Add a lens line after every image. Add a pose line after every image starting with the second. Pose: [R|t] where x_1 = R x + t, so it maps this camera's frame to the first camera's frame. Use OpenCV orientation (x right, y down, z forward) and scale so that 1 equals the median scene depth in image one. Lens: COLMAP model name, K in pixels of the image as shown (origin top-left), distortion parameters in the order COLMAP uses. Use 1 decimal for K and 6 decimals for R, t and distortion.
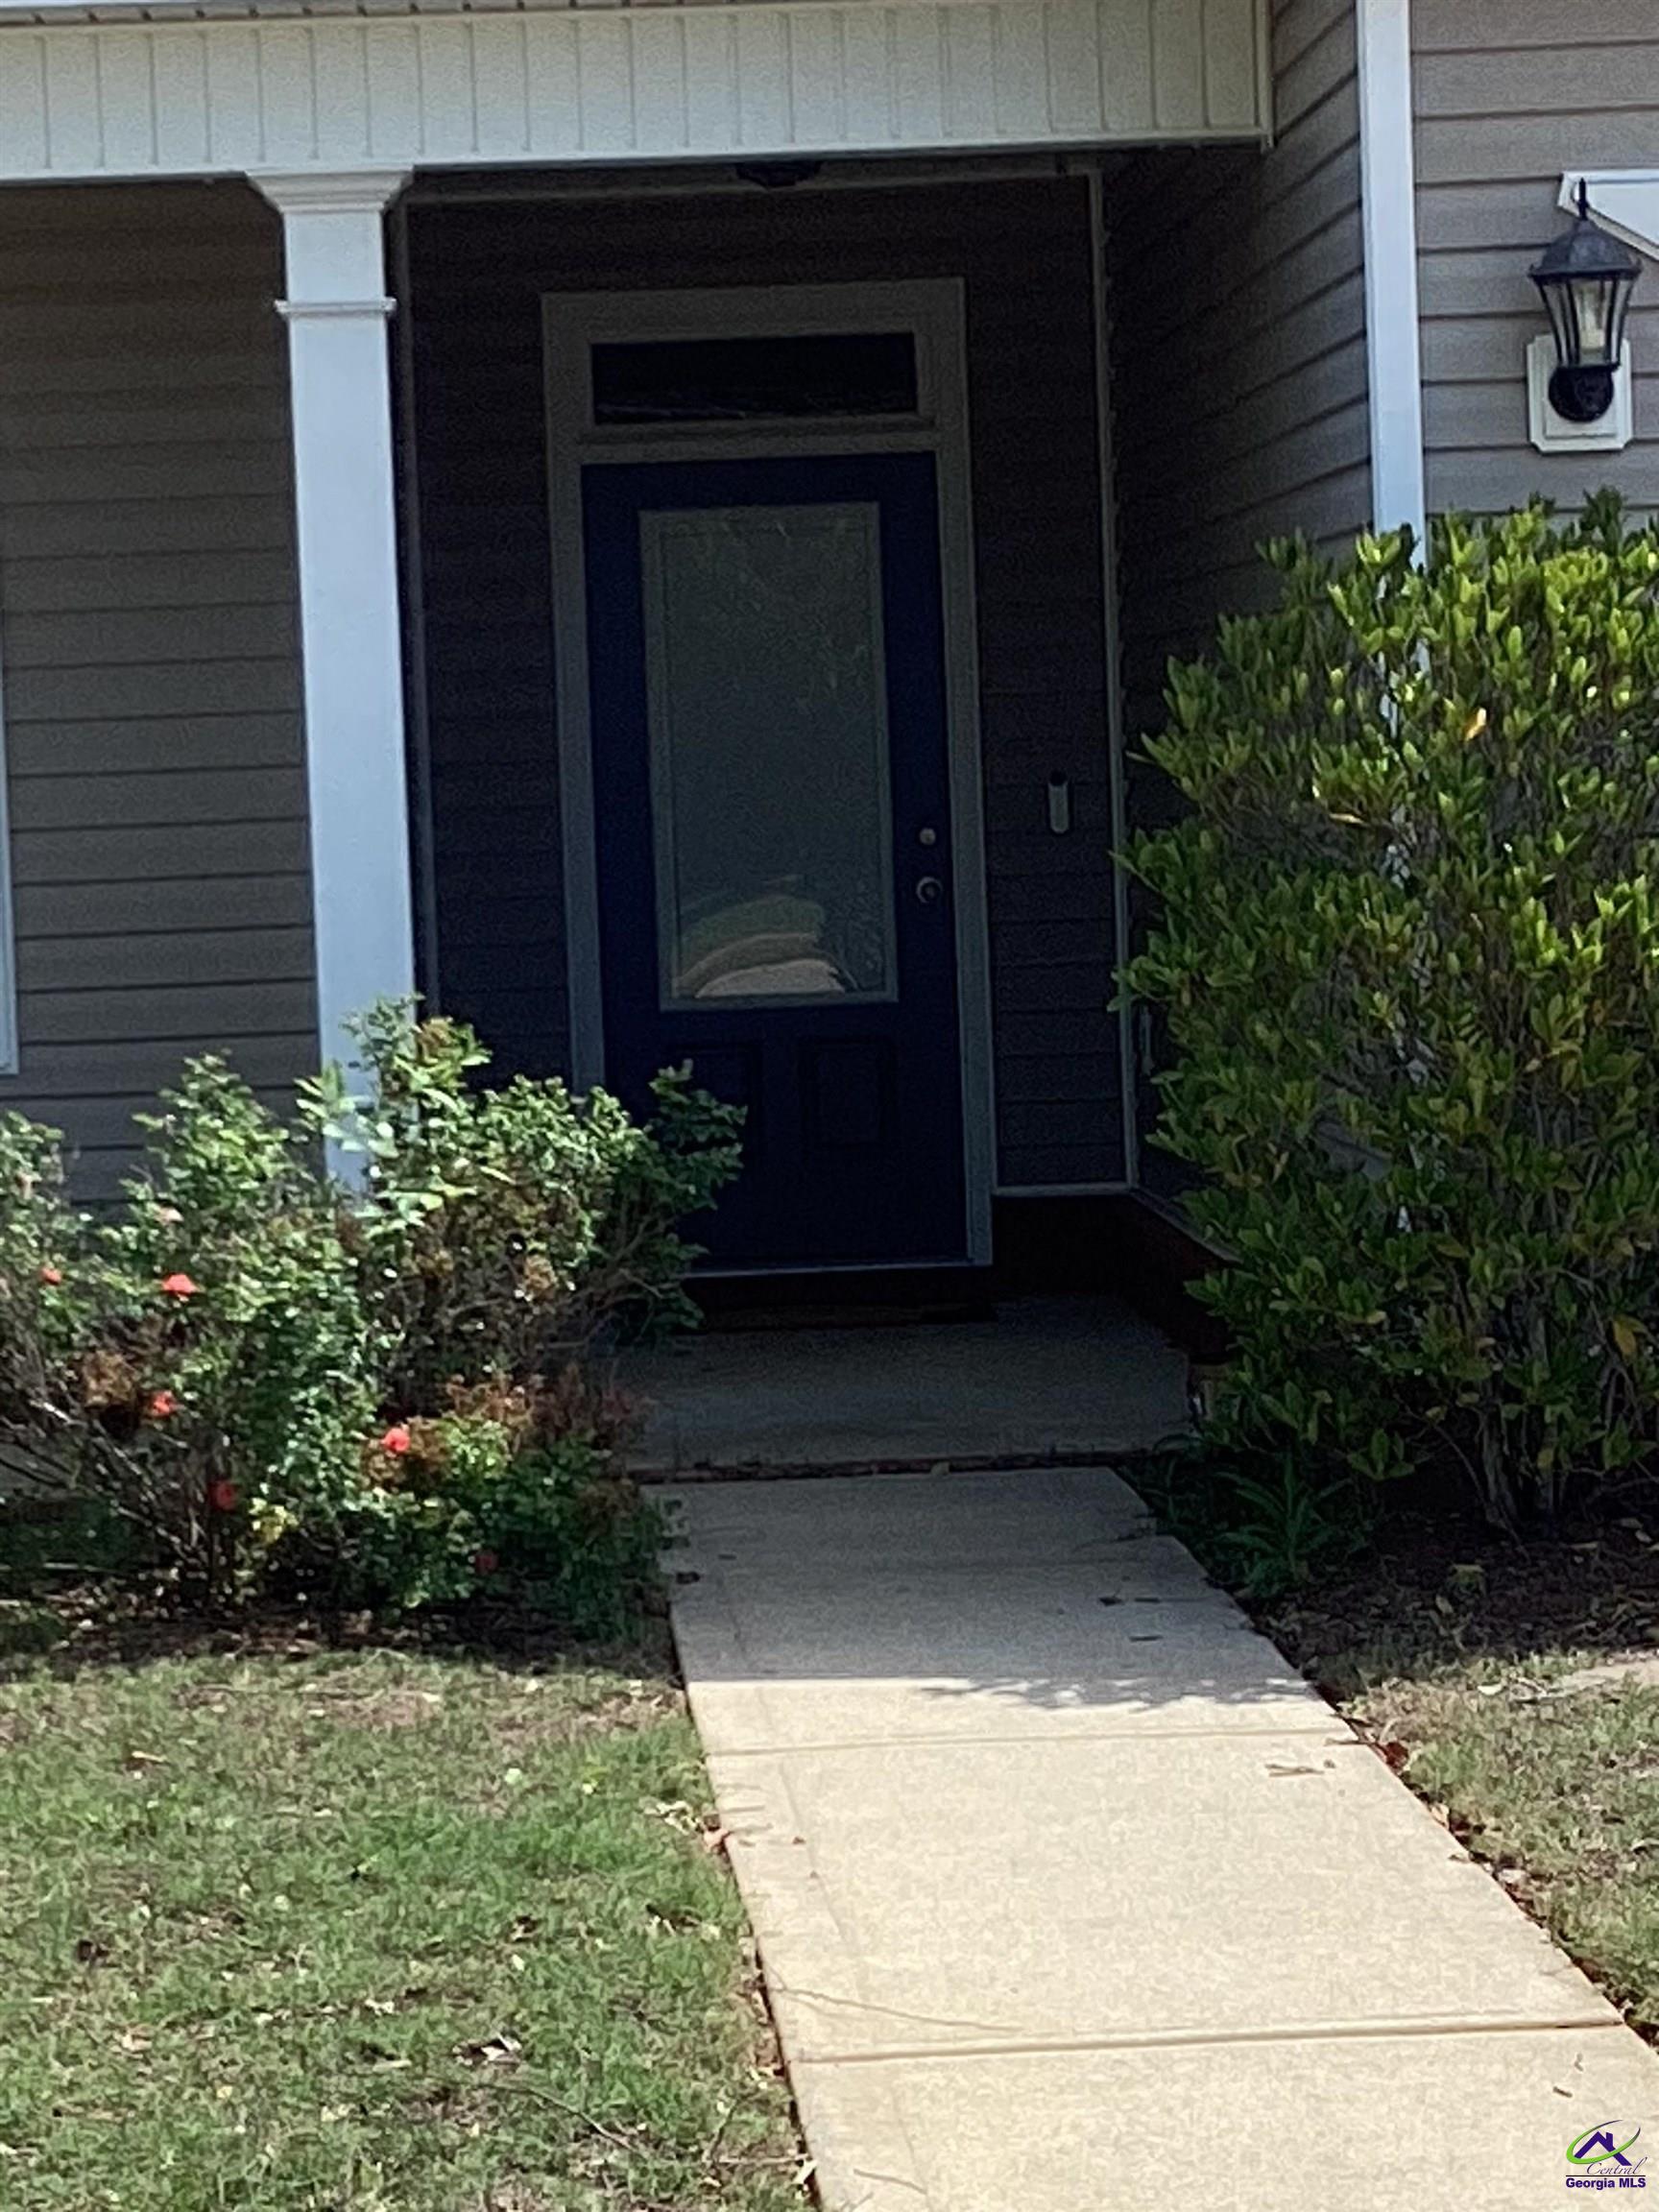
lens RADIAL K [[6430.9, 0, 829.5], [0, 6430.9, 1106.0], [0, 0, 1]] dist [0.062428, 0.685370]
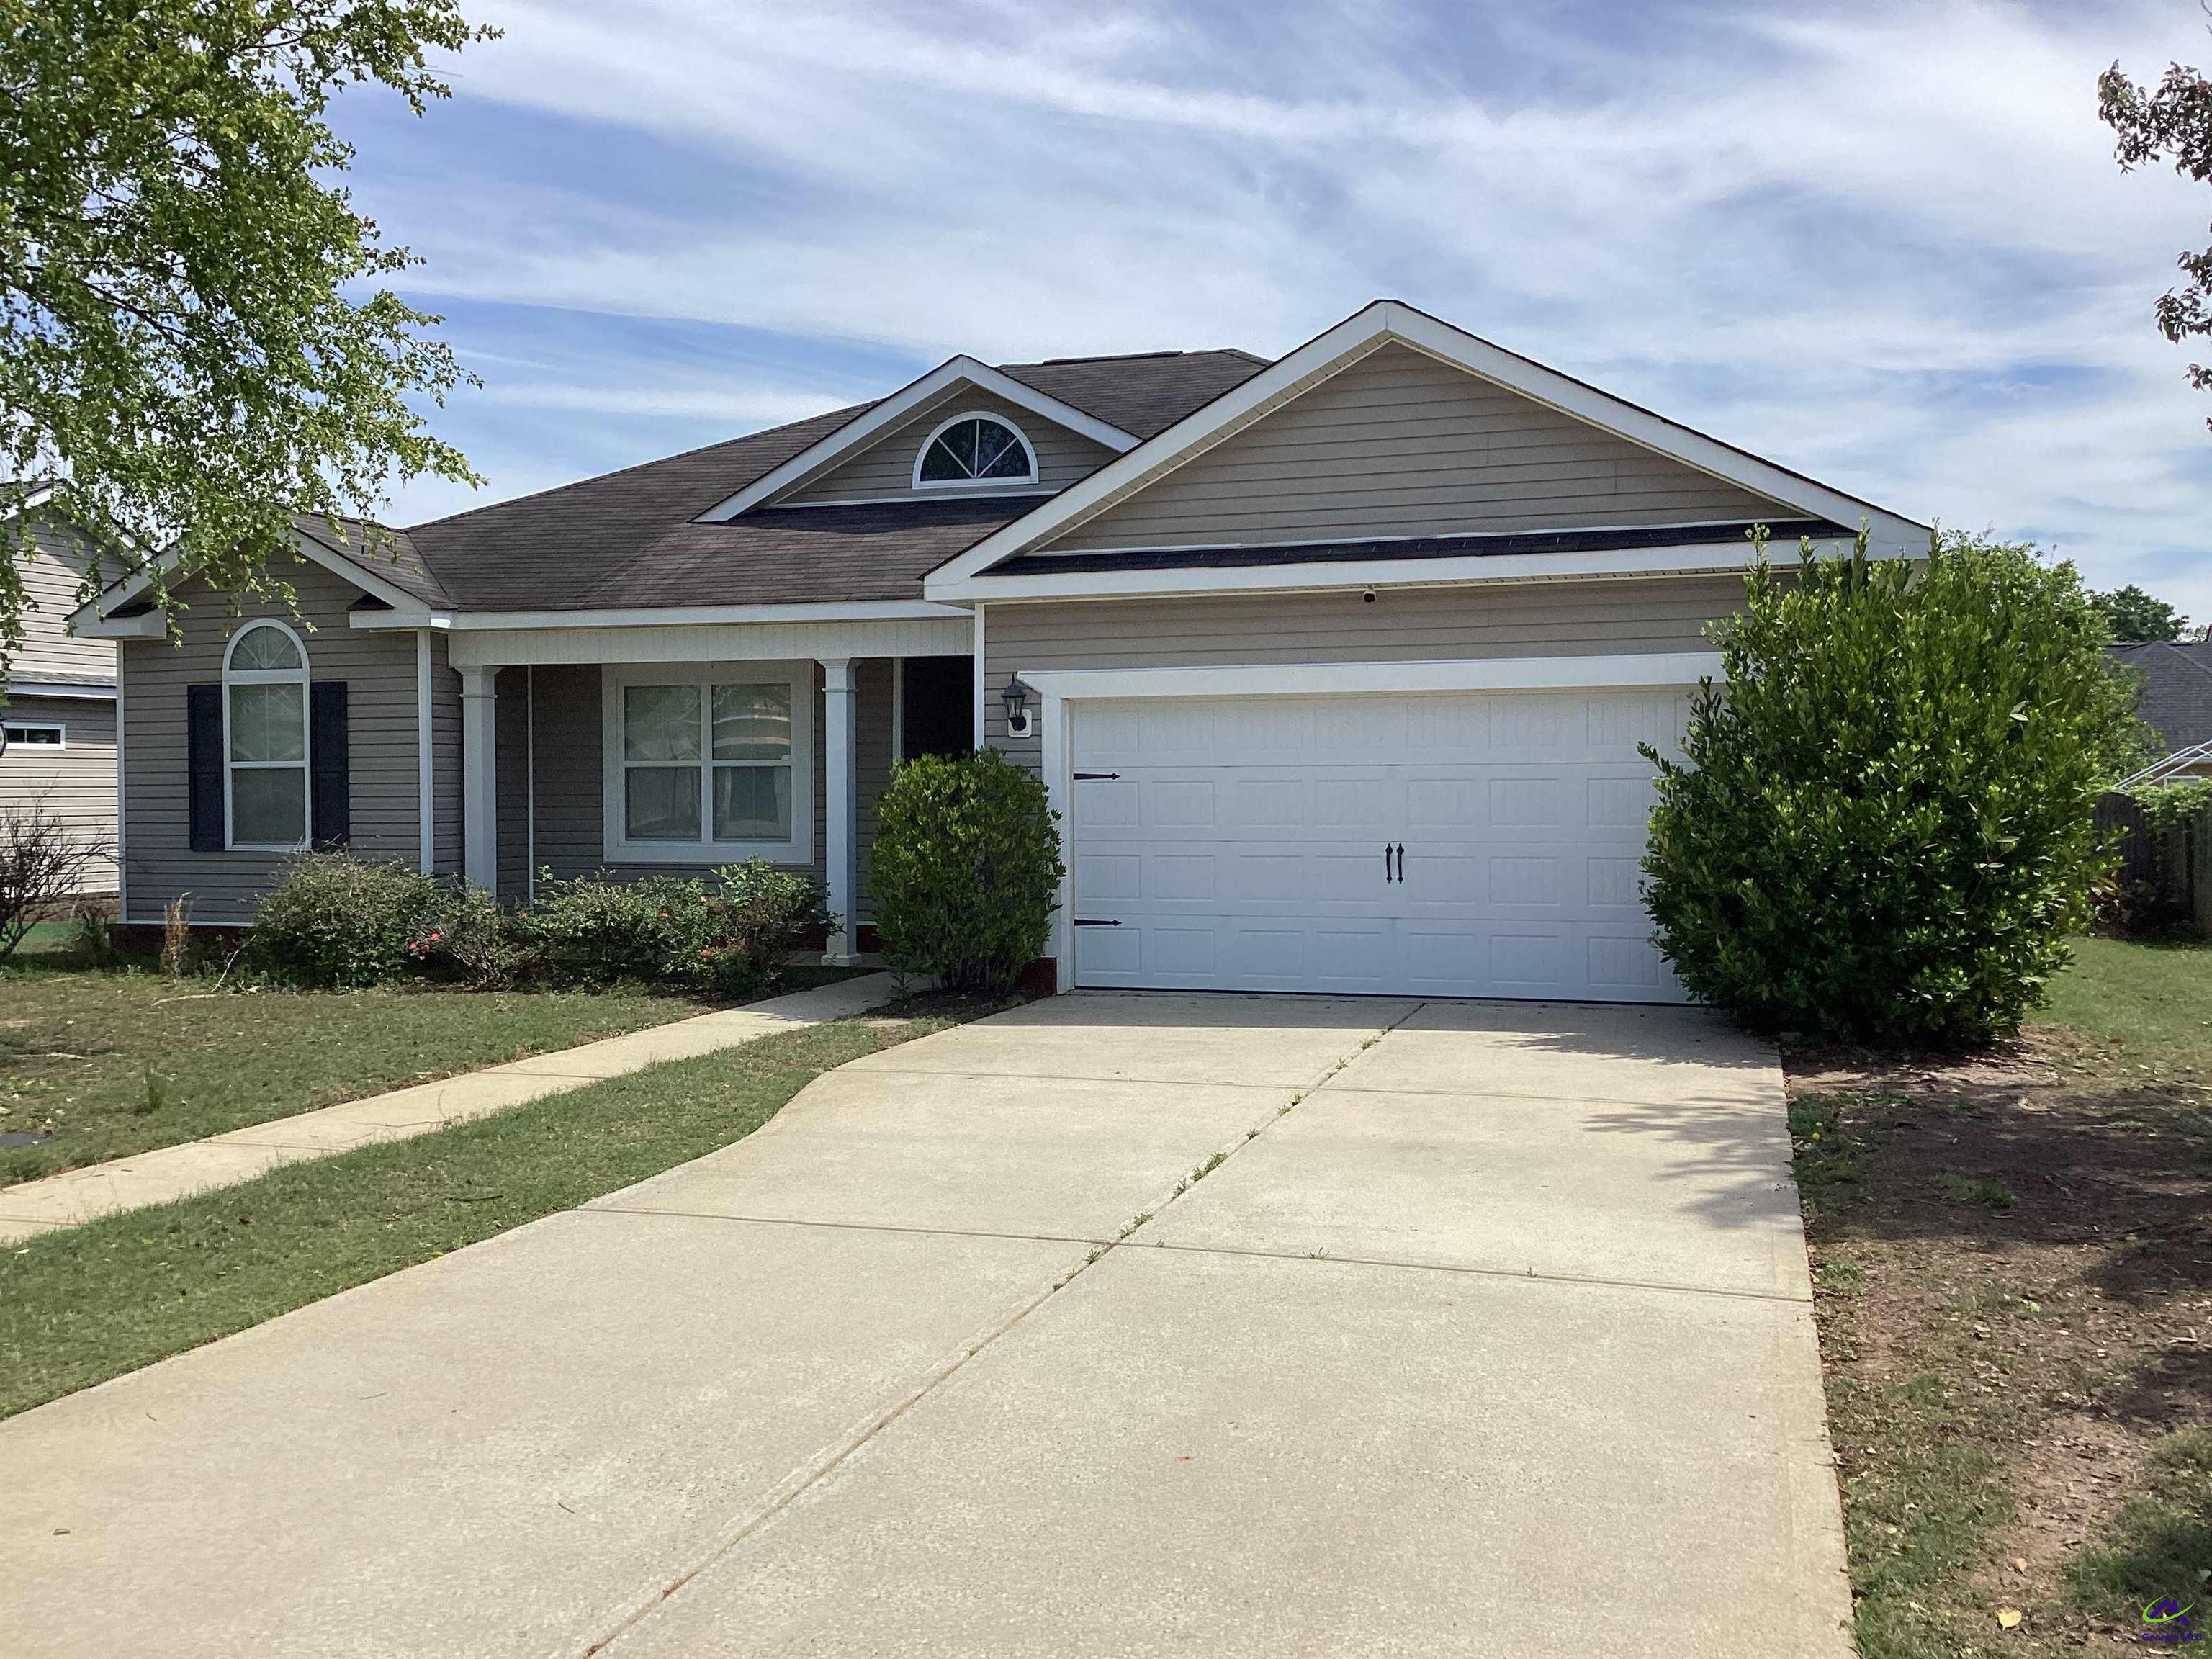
lens RADIAL K [[2016.1, 0, 1106.0], [0, 2016.1, 829.5], [0, 0, 1]] dist [0.108501, -0.255992]
pose [[0.933600, 0.045699, -0.355392, 0.668268], [-0.051900, 0.998621, -0.007929, -0.035952], [0.354539, 0.025847, 0.934684, -0.215529]]
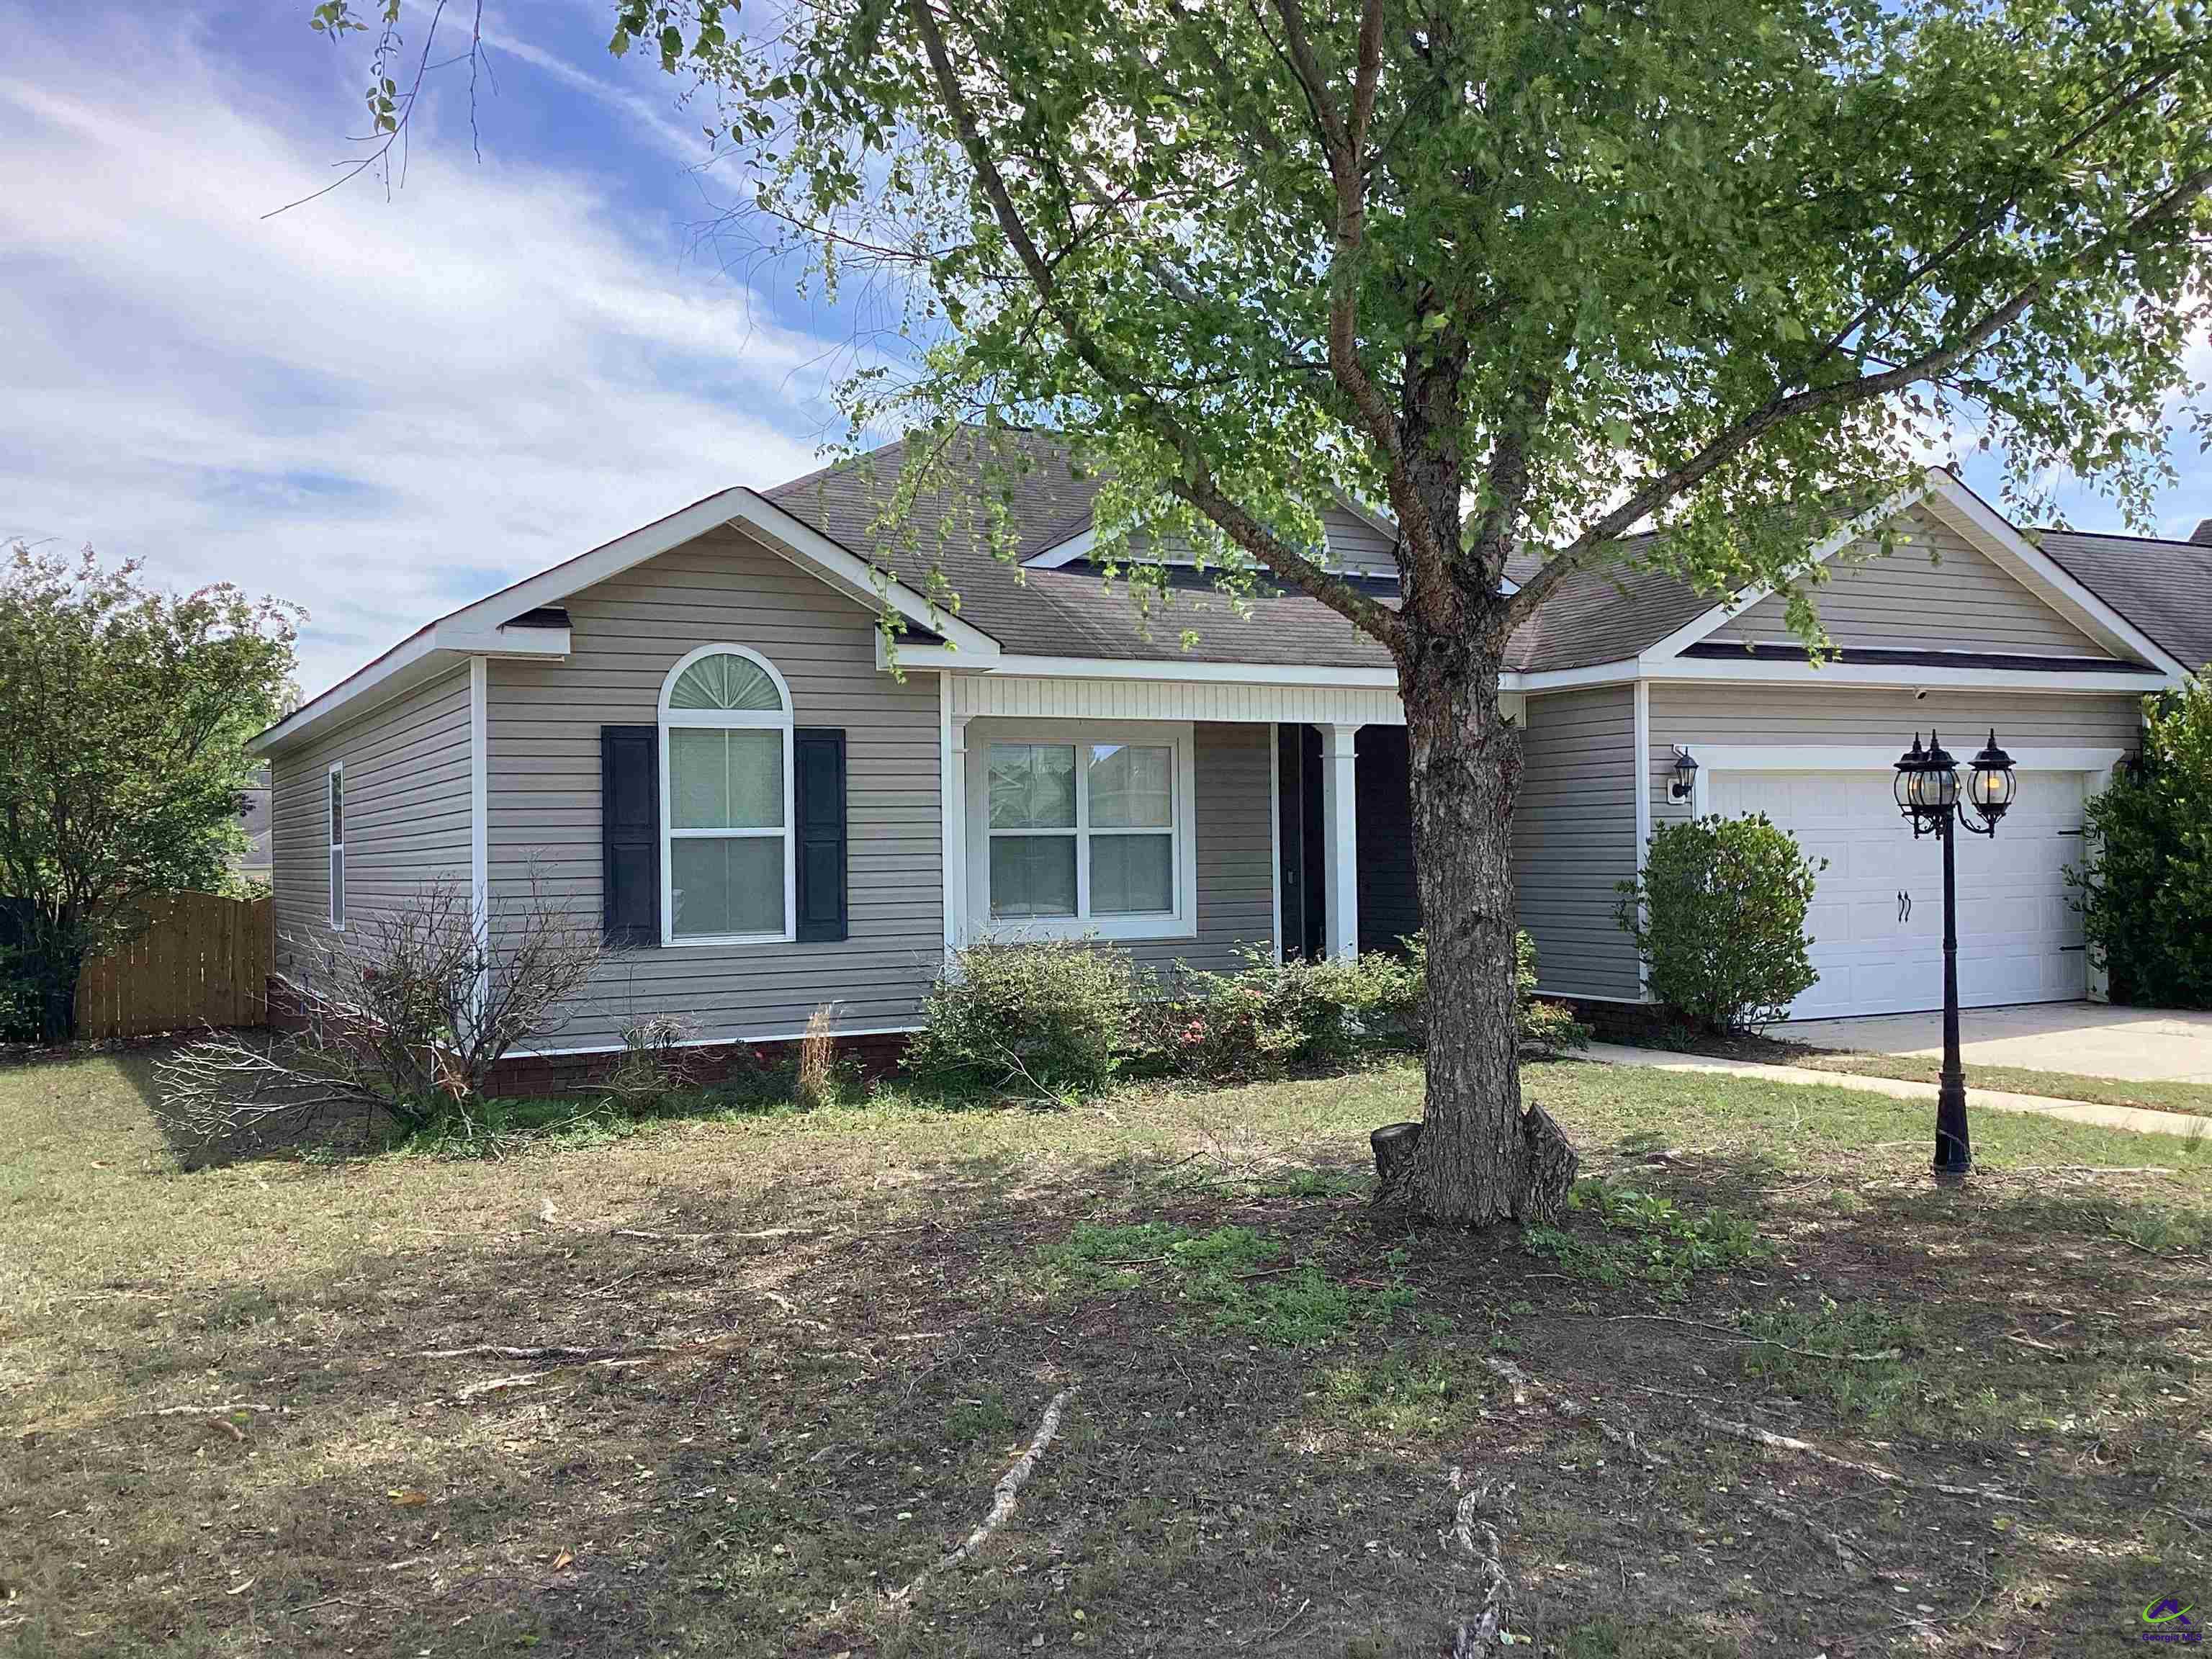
lens RADIAL K [[2016.1, 0, 1106.0], [0, 2016.1, 829.5], [0, 0, 1]] dist [0.108501, -0.255992]
pose [[0.907164, 0.032239, 0.419540, -0.912356], [0.000167, 0.997033, -0.076978, 0.031447], [-0.420777, 0.069901, 0.904467, -0.158315]]
